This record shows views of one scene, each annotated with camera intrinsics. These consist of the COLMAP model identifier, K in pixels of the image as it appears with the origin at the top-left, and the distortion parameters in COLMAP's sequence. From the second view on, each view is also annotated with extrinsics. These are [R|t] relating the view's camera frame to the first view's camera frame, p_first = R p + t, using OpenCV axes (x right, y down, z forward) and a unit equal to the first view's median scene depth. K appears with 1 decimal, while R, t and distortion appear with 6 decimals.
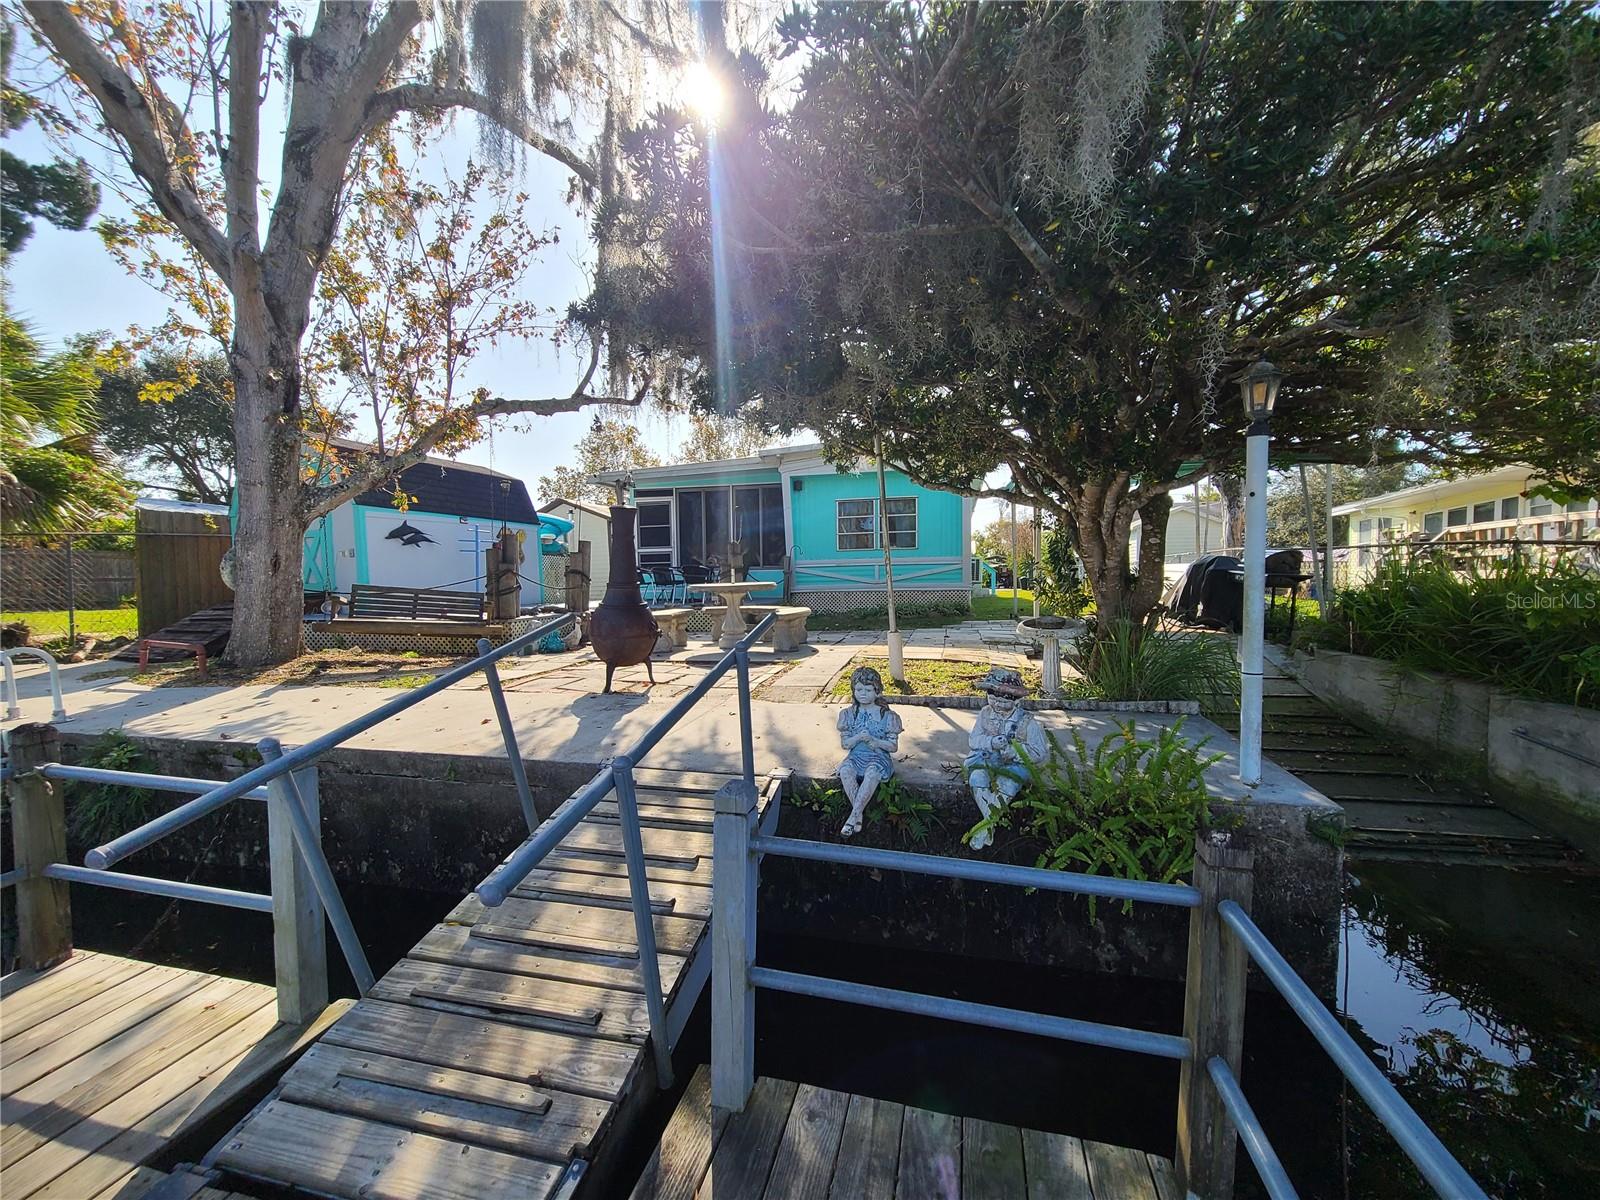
lens RADIAL K [[624.5, 0, 800.0], [0, 624.5, 600.0], [0, 0, 1]] dist [-0.007340, -0.000170]
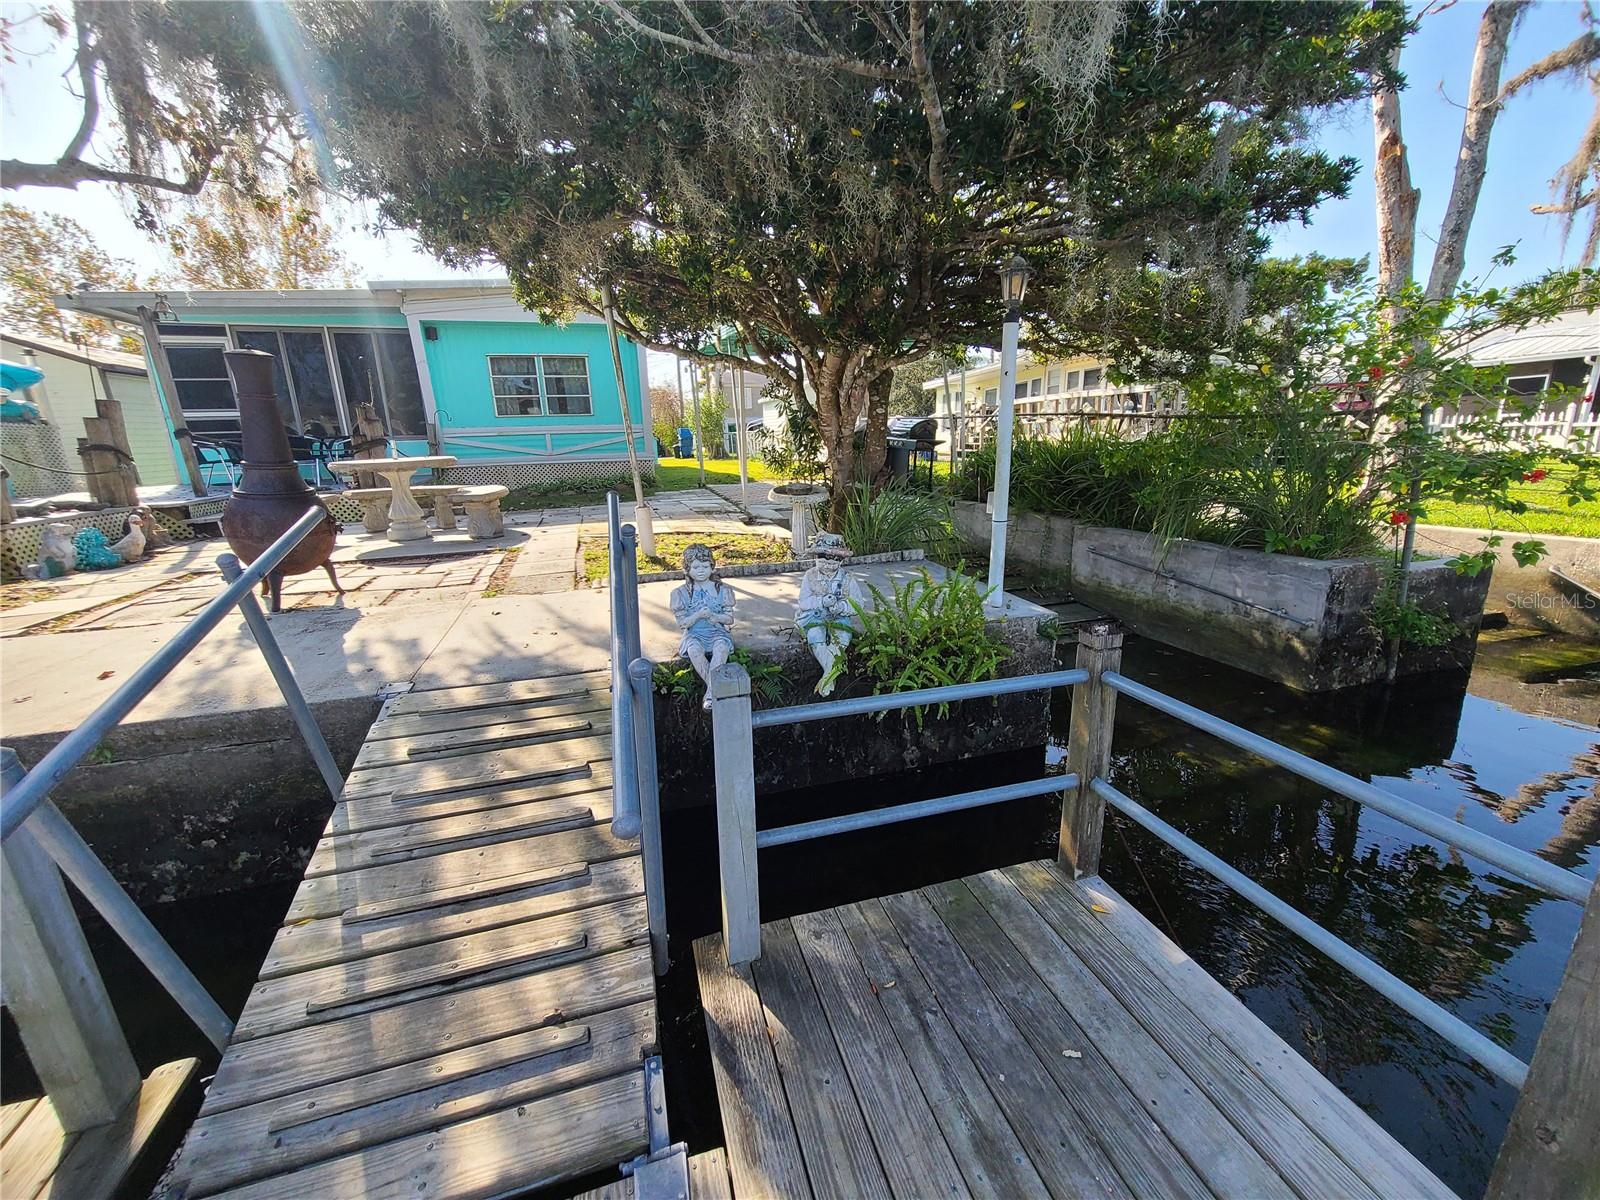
lens RADIAL K [[636.1, 0, 800.0], [0, 636.1, 600.0], [0, 0, 1]] dist [-0.010084, -0.000275]
pose [[0.863243, -0.132597, 0.487062, -0.265755], [0.032209, 0.977386, 0.208996, -0.009638], [-0.503759, -0.164727, 0.847993, 0.068057]]
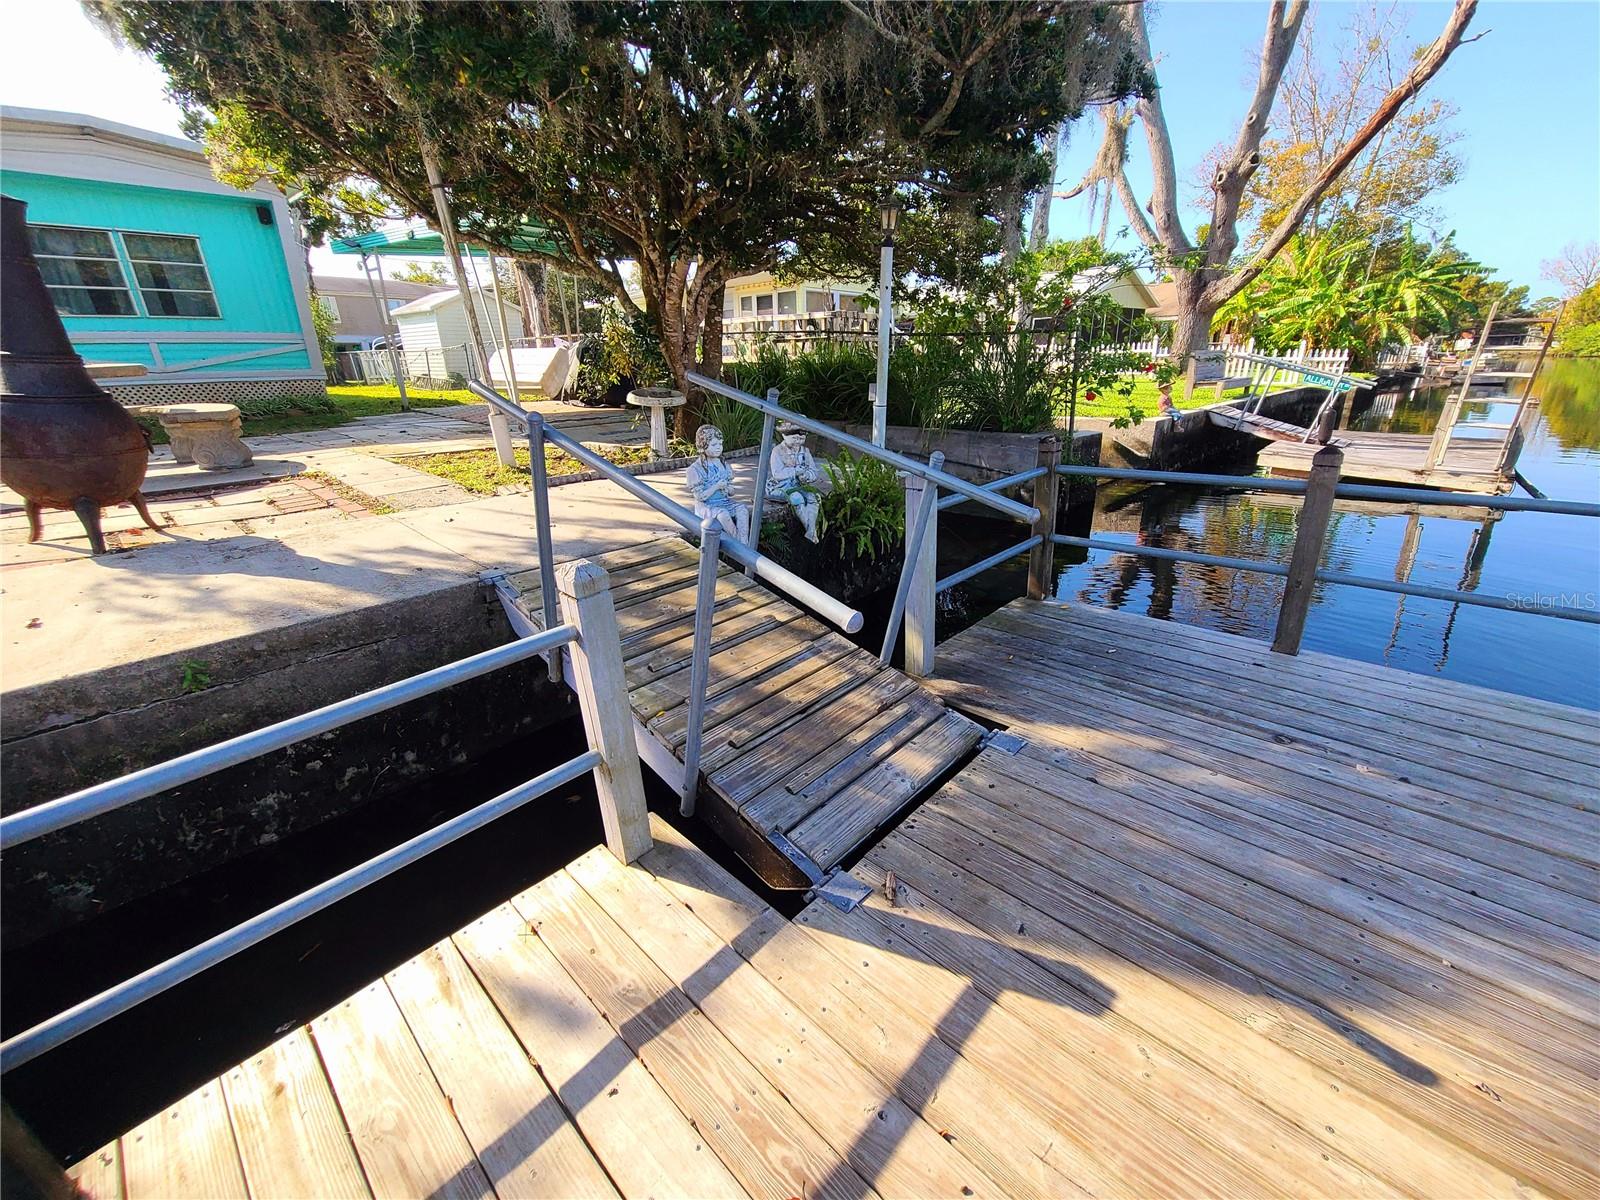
lens RADIAL K [[624.5, 0, 800.0], [0, 624.5, 600.0], [0, 0, 1]] dist [-0.007340, -0.000170]
pose [[0.507488, -0.306295, 0.805382, -0.857797], [0.035717, 0.941362, 0.335503, 0.033344], [-0.860919, -0.141498, 0.488669, 0.273556]]
